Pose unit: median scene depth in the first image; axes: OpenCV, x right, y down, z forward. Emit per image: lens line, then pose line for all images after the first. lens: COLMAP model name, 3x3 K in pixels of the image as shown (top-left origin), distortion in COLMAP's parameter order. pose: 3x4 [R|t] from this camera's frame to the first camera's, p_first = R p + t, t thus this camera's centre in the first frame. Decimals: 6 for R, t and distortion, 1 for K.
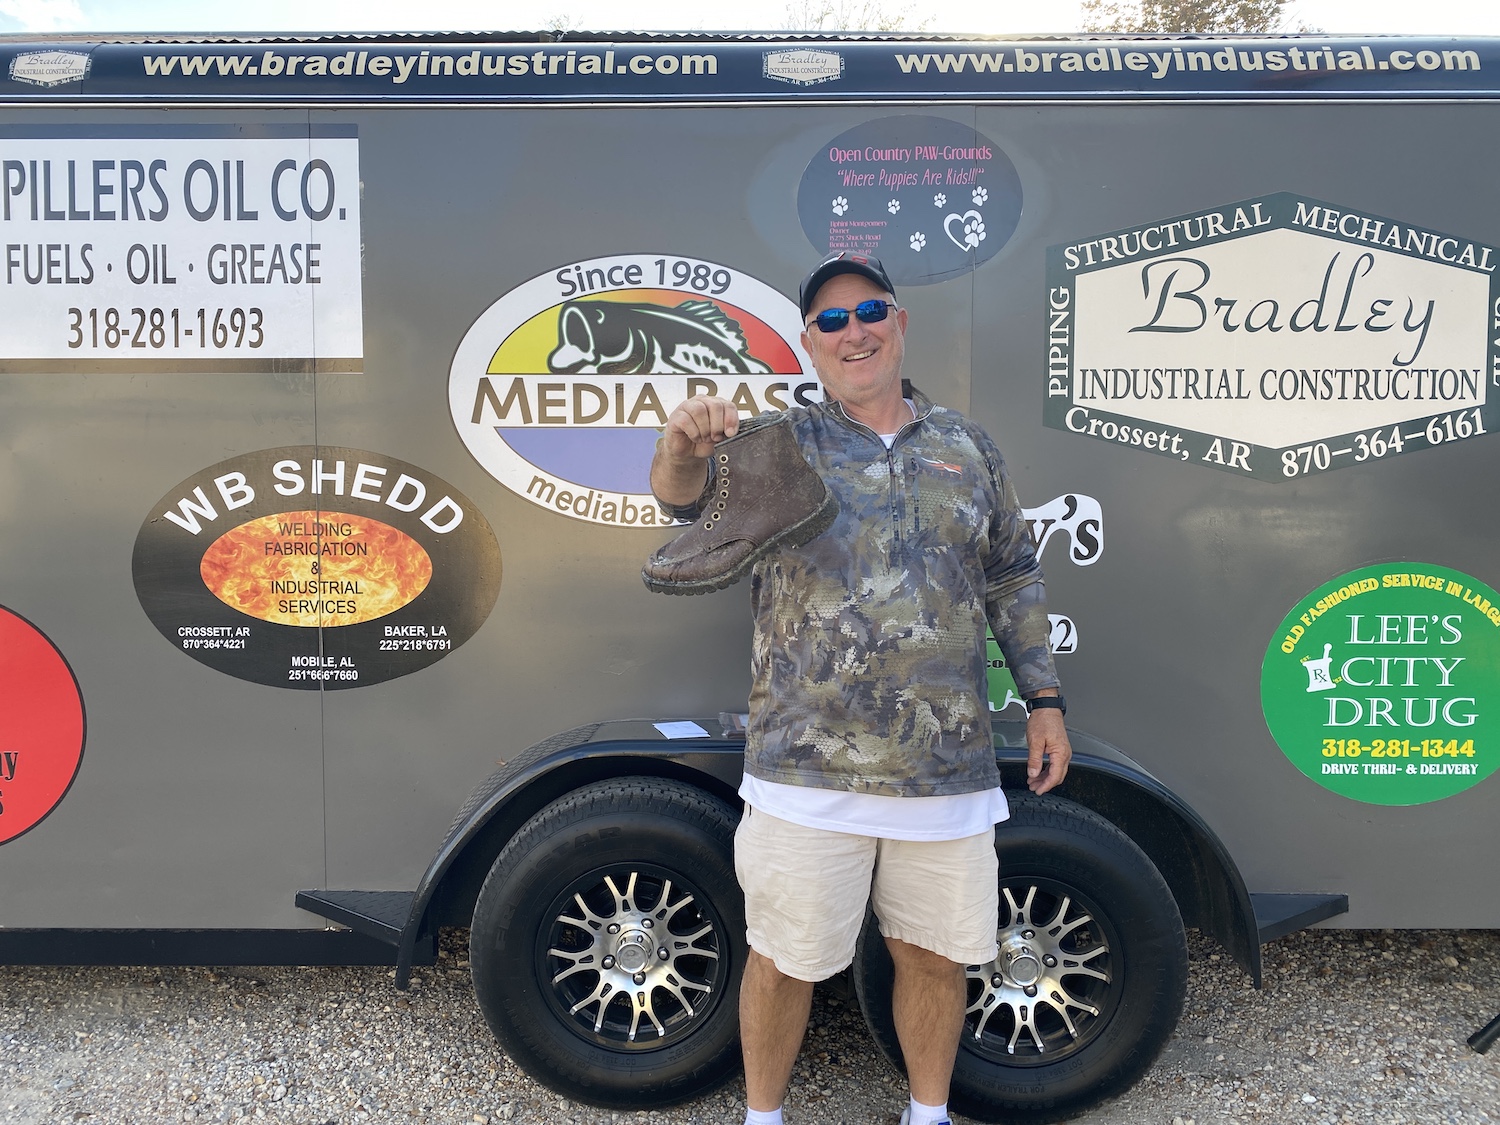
lens RADIAL K [[1149.7, 0, 746.1], [0, 1149.7, 547.9], [0, 0, 1]] dist [0.039661, -0.045359]
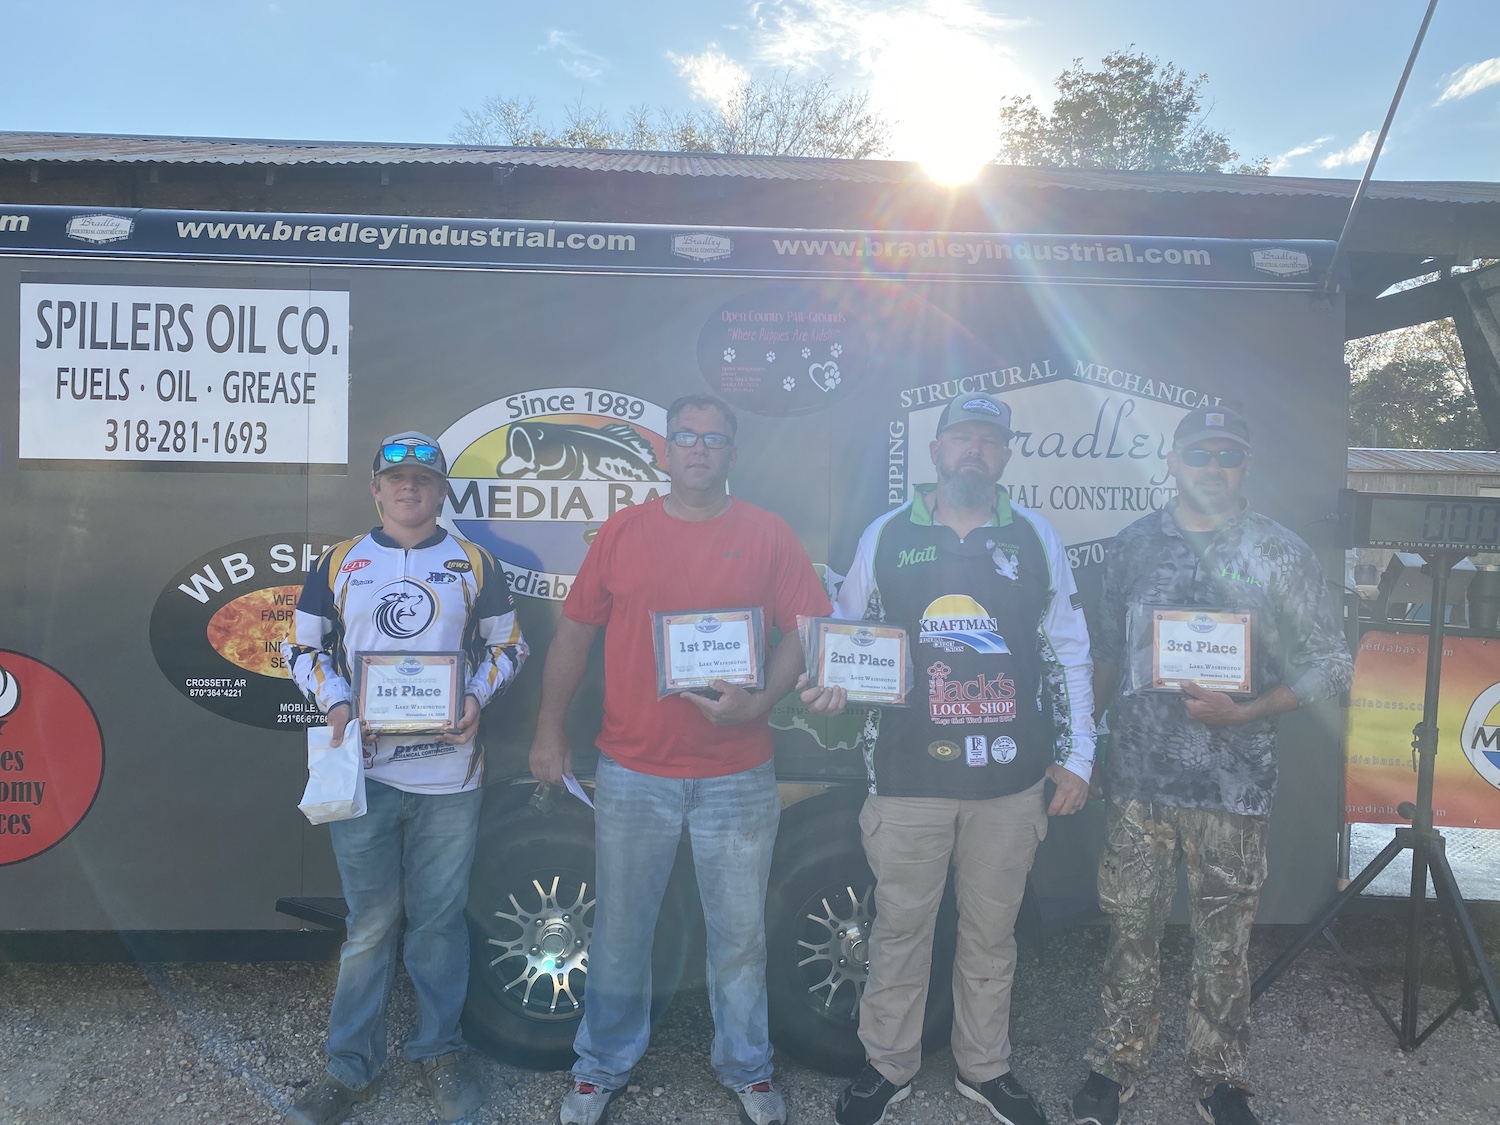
lens RADIAL K [[1149.7, 0, 756.1], [0, 1149.7, 556.4], [0, 0, 1]] dist [0.039661, -0.045359]
pose [[0.998174, 0.014121, 0.058731, 0.038107], [-0.010852, 0.998394, -0.055602, 0.000849], [-0.059421, 0.054863, 0.996724, -0.268862]]
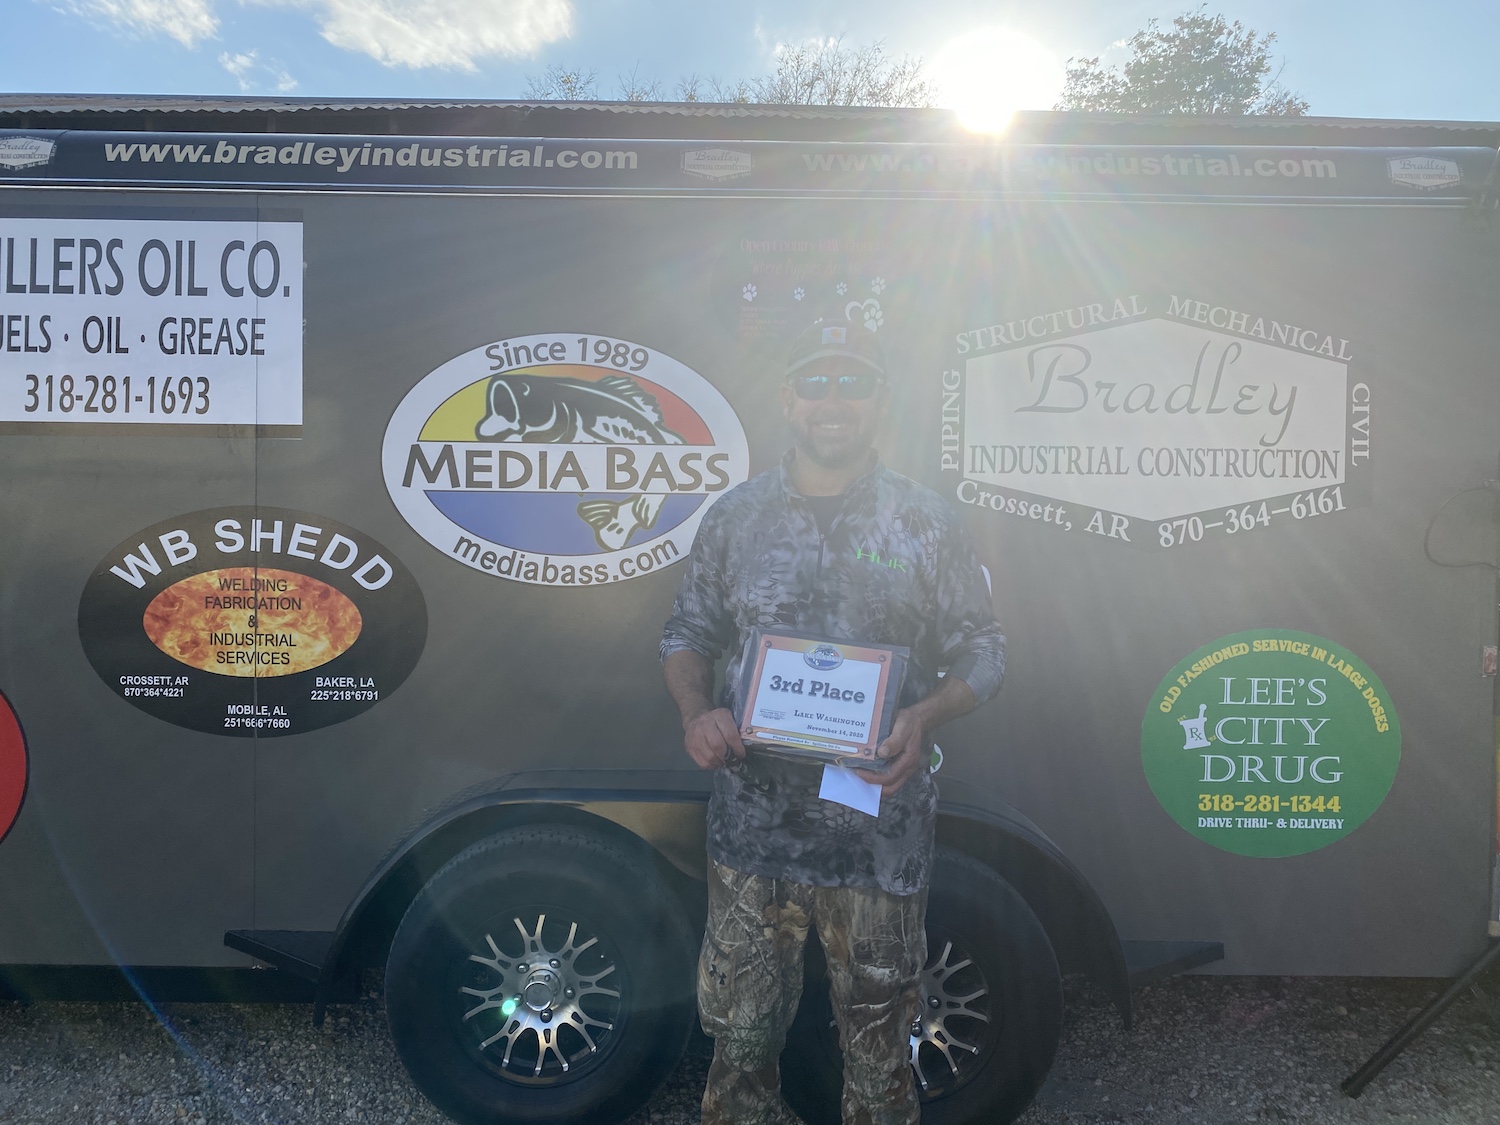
lens RADIAL K [[1149.7, 0, 752.5], [0, 1149.7, 552.0], [0, 0, 1]] dist [0.039661, -0.045359]
pose [[0.999861, 0.013017, 0.010423, 0.075143], [-0.012596, 0.999139, -0.039531, -0.009908], [-0.010929, 0.039394, 0.999164, -0.067772]]
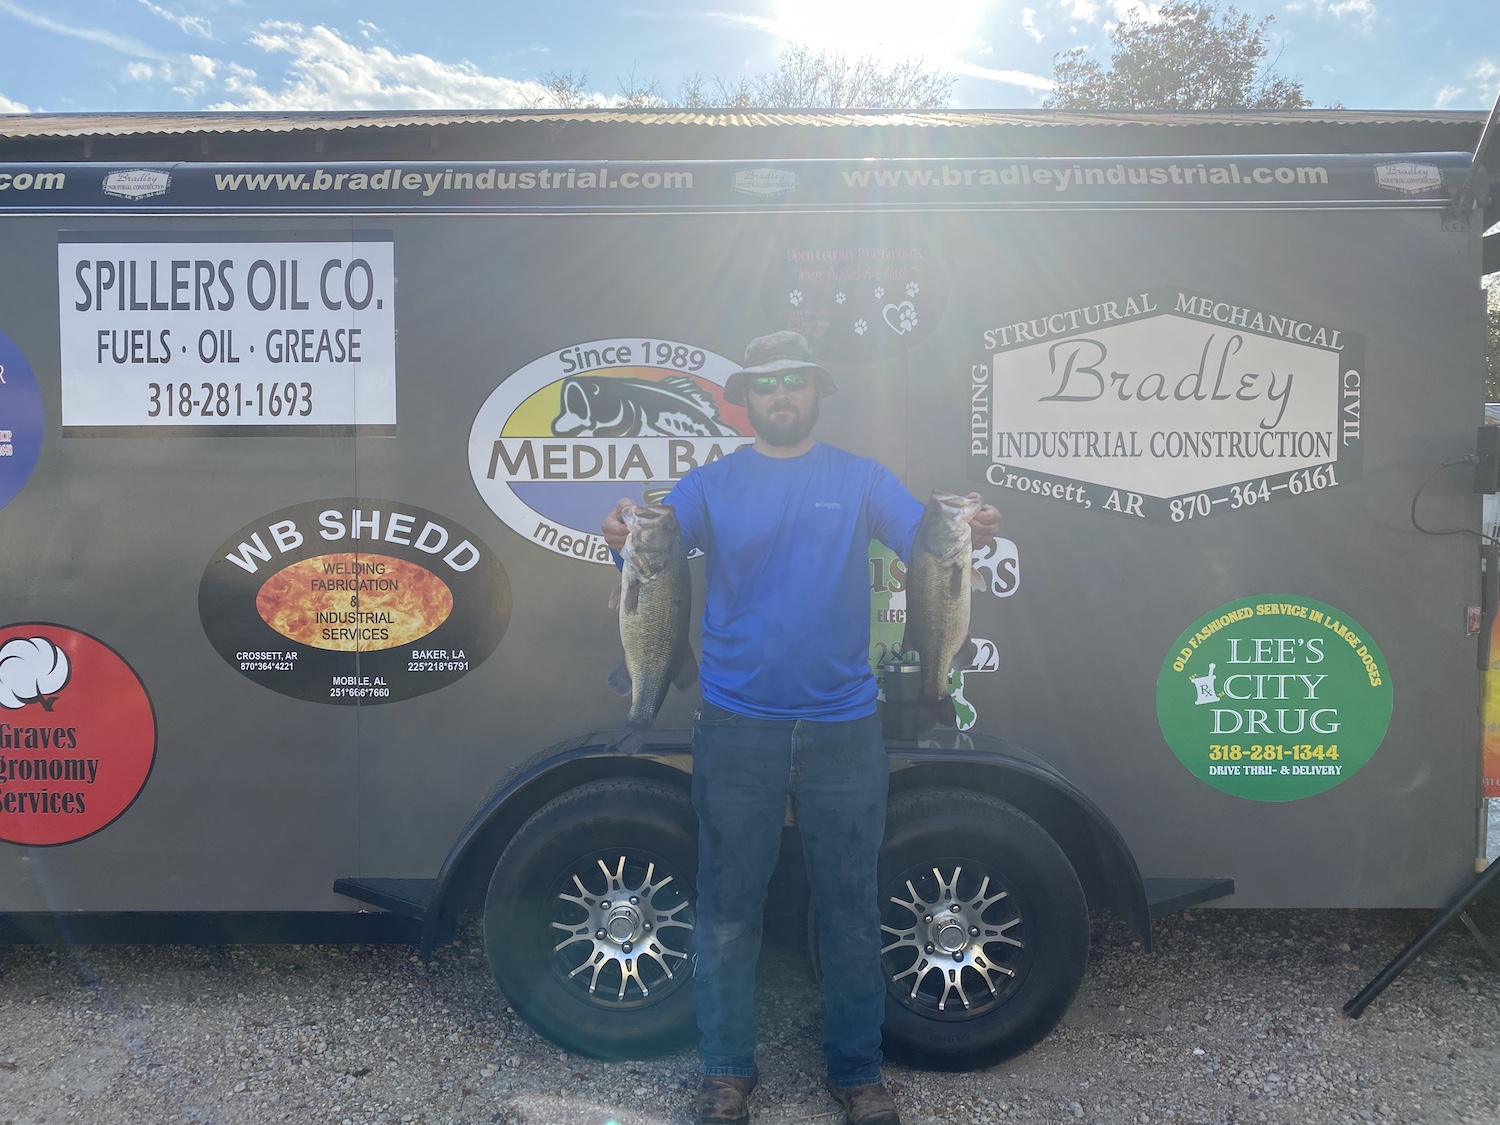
lens RADIAL K [[1149.7, 0, 749.9], [0, 1149.7, 555.7], [0, 0, 1]] dist [0.039661, -0.045359]
pose [[0.999996, -0.002789, 0.000766, 0.031359], [0.002813, 0.999442, -0.033291, 0.011352], [-0.000672, 0.033293, 0.999445, -0.183500]]
